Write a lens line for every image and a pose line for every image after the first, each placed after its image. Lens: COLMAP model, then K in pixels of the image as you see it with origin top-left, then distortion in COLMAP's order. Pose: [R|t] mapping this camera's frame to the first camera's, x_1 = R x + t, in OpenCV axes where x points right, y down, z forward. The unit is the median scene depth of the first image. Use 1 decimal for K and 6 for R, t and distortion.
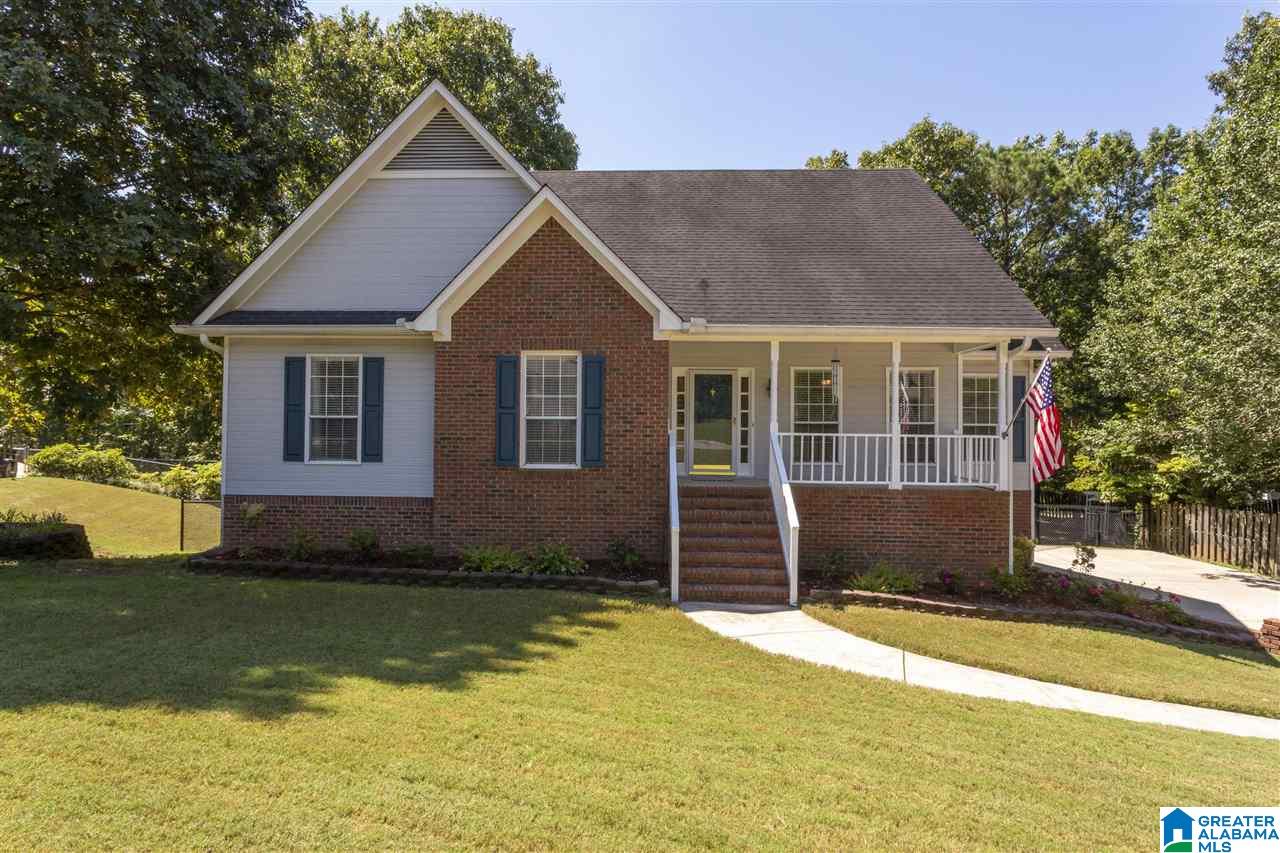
lens RADIAL K [[725.9, 0, 639.8], [0, 725.9, 385.3], [0, 0, 1]] dist [-0.024478, 0.000440]
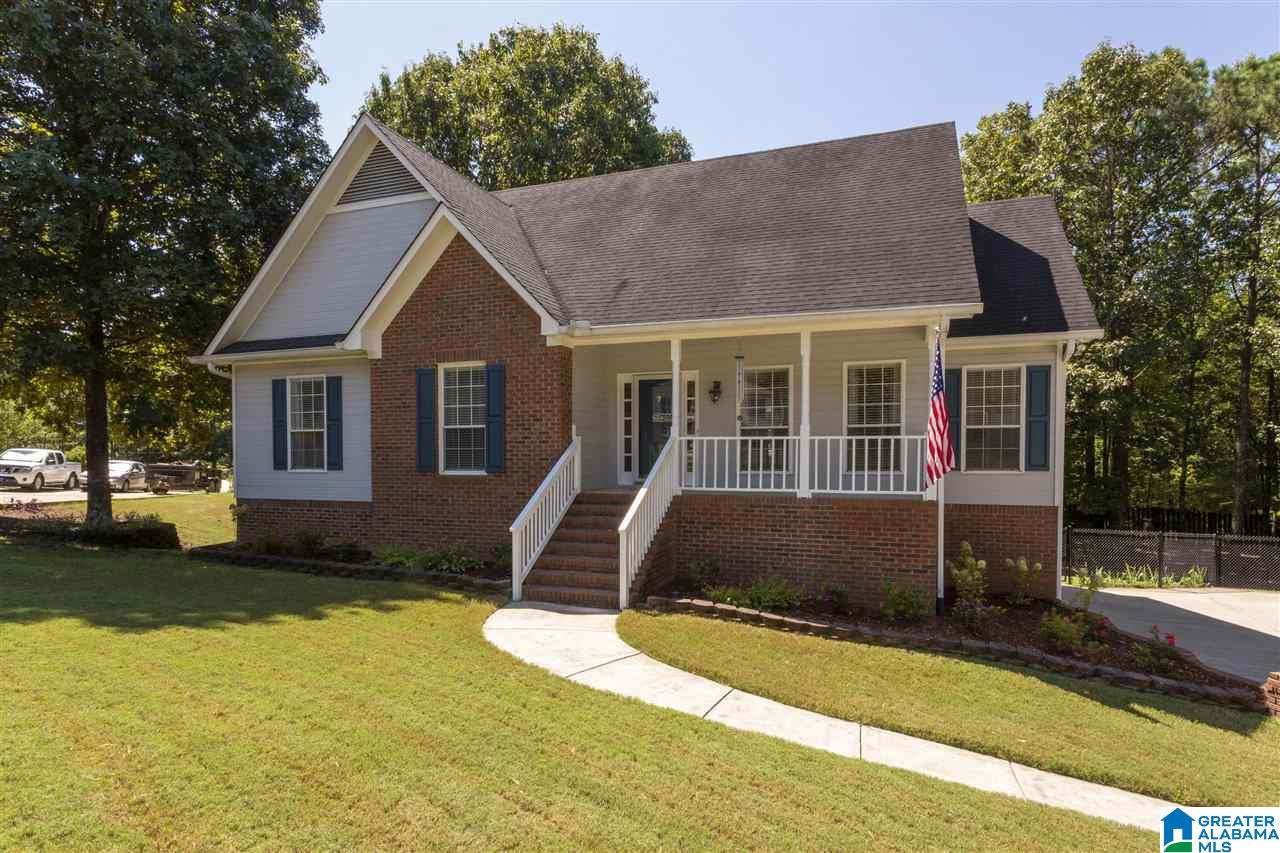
lens RADIAL K [[744.8, 0, 640.0], [0, 744.8, 426.5], [0, 0, 1]] dist [-0.004749, 0.000066]
pose [[0.945890, -0.023969, -0.323601, 0.445521], [0.037870, 0.998607, 0.036729, 0.014159], [0.322270, -0.046997, 0.945480, 0.066430]]
